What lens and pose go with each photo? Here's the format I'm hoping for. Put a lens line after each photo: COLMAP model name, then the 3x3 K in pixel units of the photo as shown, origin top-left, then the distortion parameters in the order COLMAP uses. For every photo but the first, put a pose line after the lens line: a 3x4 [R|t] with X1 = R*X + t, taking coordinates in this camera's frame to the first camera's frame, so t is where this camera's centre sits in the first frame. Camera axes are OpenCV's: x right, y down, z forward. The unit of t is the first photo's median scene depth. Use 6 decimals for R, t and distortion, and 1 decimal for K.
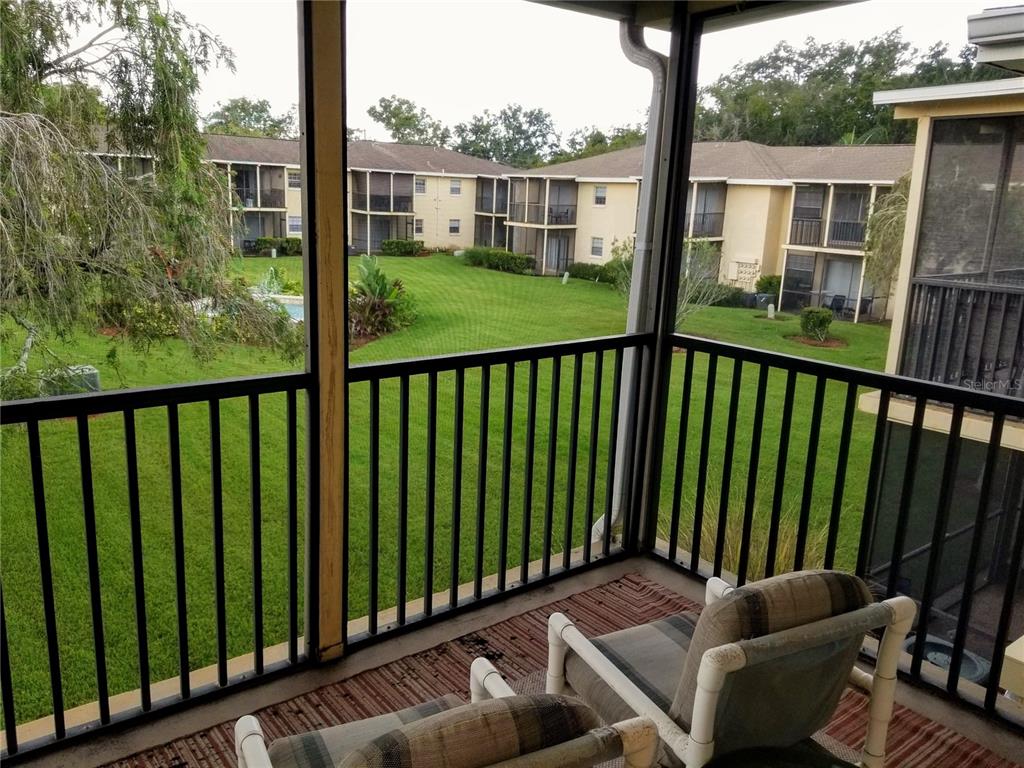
lens RADIAL K [[802.9, 0, 489.7], [0, 802.9, 384.3], [0, 0, 1]] dist [0.082334, -0.138701]
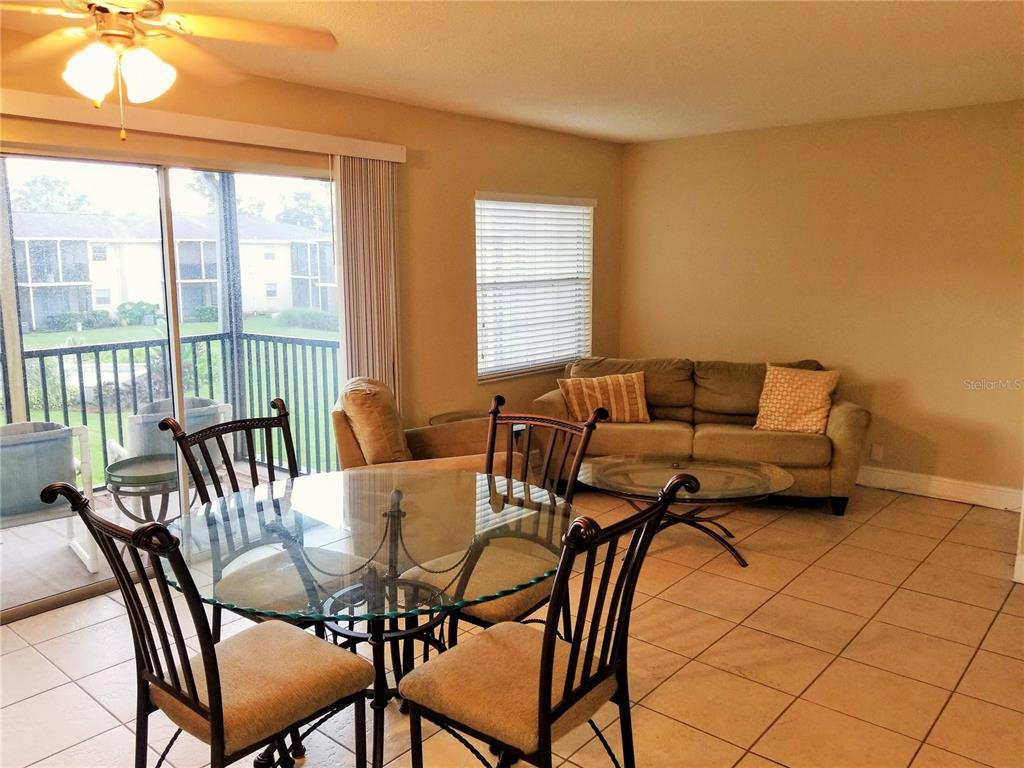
lens RADIAL K [[802.9, 0, 508.6], [0, 802.9, 379.0], [0, 0, 1]] dist [0.082334, -0.138701]
pose [[0.975137, -0.077040, 0.207778, 0.031723], [0.092901, 0.993372, -0.067681, 0.016511], [-0.201187, 0.085301, 0.975832, -0.066609]]
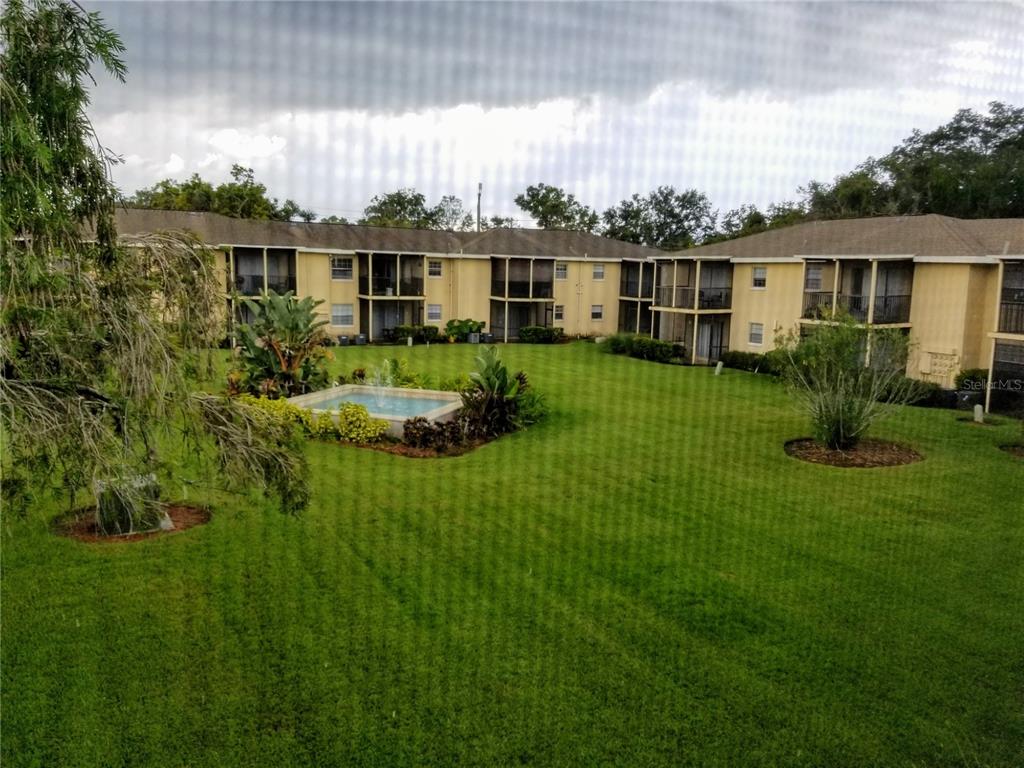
lens RADIAL K [[802.9, 0, 486.3], [0, 802.9, 386.5], [0, 0, 1]] dist [0.082334, -0.138701]
pose [[0.982029, 0.009696, -0.188480, 0.008561], [-0.028551, 0.994818, -0.097581, -0.014010], [0.186557, 0.101208, 0.977217, 0.063854]]
